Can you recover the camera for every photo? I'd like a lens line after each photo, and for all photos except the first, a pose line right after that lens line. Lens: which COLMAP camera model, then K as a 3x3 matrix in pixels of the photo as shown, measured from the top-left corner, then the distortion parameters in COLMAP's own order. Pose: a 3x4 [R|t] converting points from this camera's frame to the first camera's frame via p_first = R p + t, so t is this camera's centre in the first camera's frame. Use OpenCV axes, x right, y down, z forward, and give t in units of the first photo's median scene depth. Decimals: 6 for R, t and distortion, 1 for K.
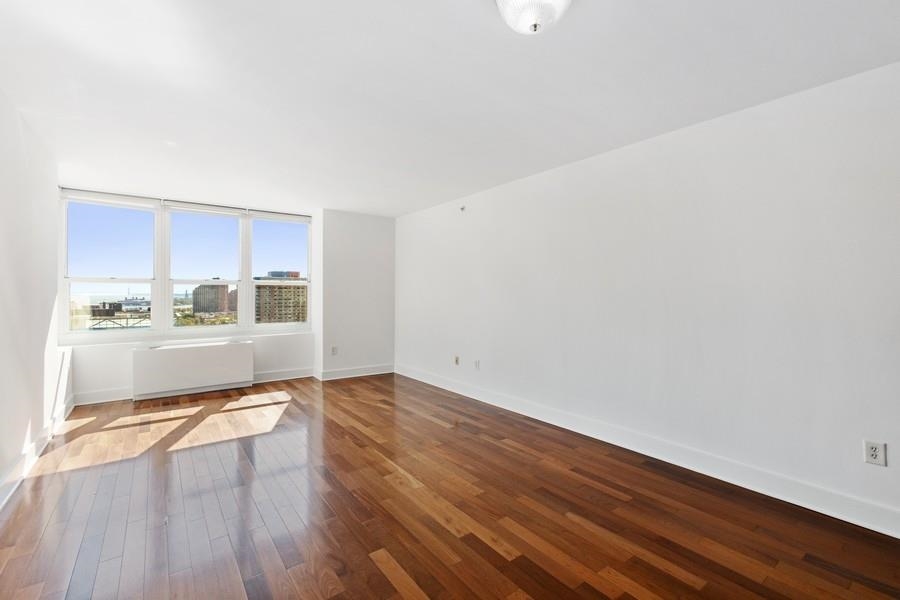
lens RADIAL K [[397.7, 0, 449.2], [0, 397.7, 296.1], [0, 0, 1]] dist [-0.021573, 0.016867]
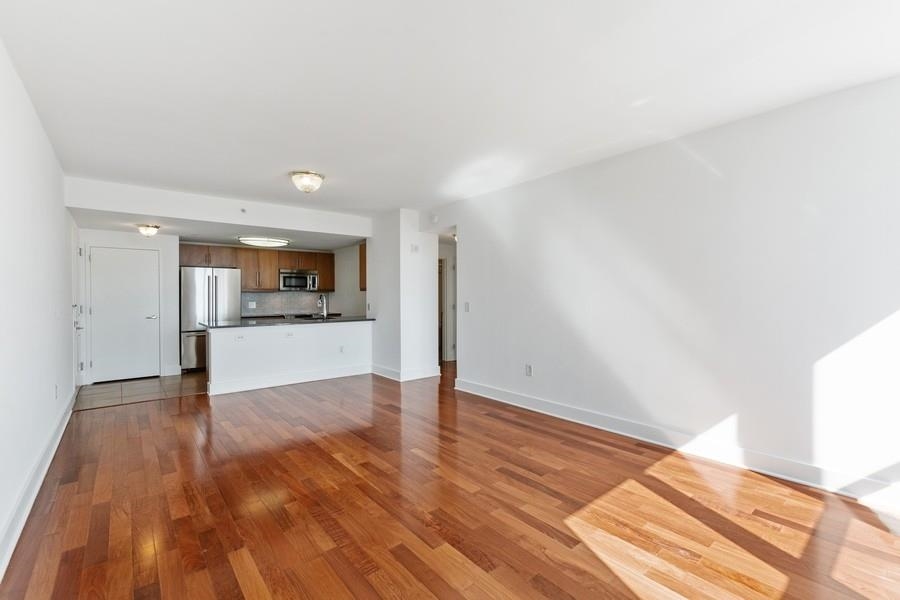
lens RADIAL K [[397.7, 0, 449.2], [0, 397.7, 296.1], [0, 0, 1]] dist [-0.021573, 0.016867]
pose [[-0.998509, 0.003281, -0.054492, -0.187887], [0.002740, 0.999946, 0.009994, -0.003089], [0.054522, 0.009830, -0.998464, 1.182553]]
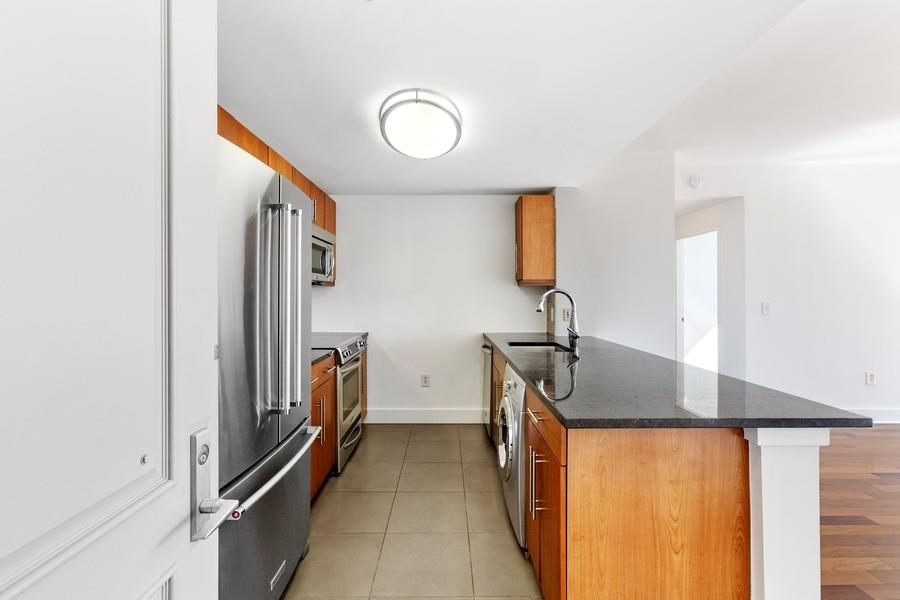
lens RADIAL K [[399.9, 0, 447.9], [0, 399.9, 292.1], [0, 0, 1]] dist [-0.002428, 0.000707]
pose [[-0.589434, -0.004282, -0.807805, 0.714846], [-0.003983, 0.999989, -0.002394, 0.006478], [0.807806, 0.001807, -0.589445, 0.092920]]
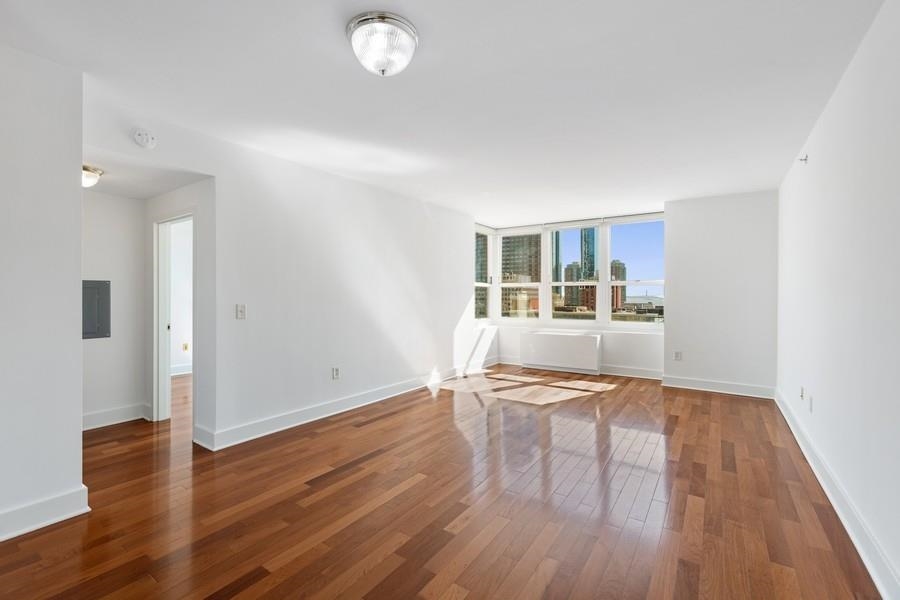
lens RADIAL K [[397.7, 0, 449.2], [0, 397.7, 296.1], [0, 0, 1]] dist [-0.021573, 0.016867]
pose [[0.327984, 0.001359, -0.944682, 0.468939], [-0.007324, 0.999973, -0.001105, 0.006949], [0.944655, 0.007281, 0.327985, 0.251717]]
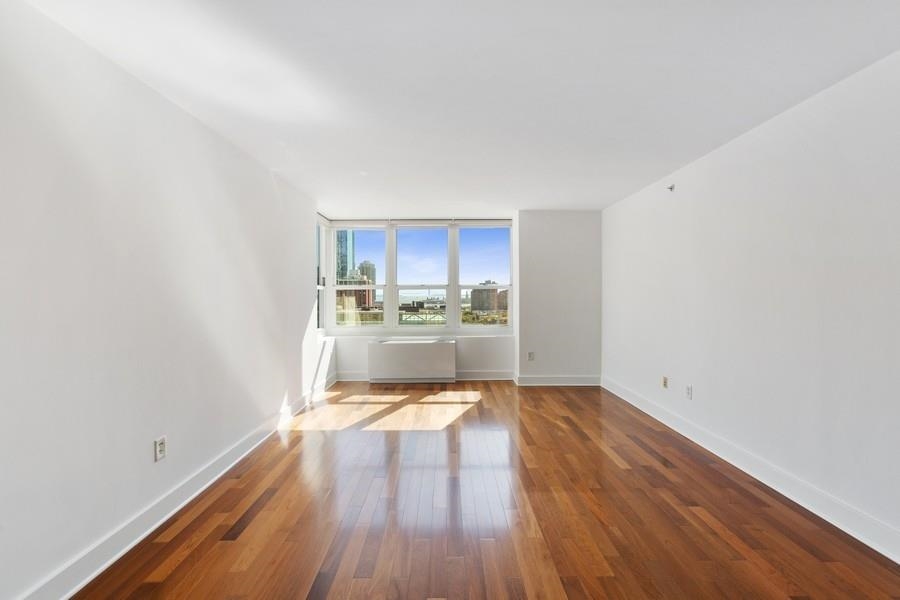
lens RADIAL K [[397.7, 0, 449.2], [0, 397.7, 296.1], [0, 0, 1]] dist [-0.021573, 0.016867]
pose [[0.807393, -0.001656, -0.590011, 0.142669], [0.001418, 0.999999, -0.000867, -0.009019], [0.590012, -0.000137, 0.807394, 0.125340]]
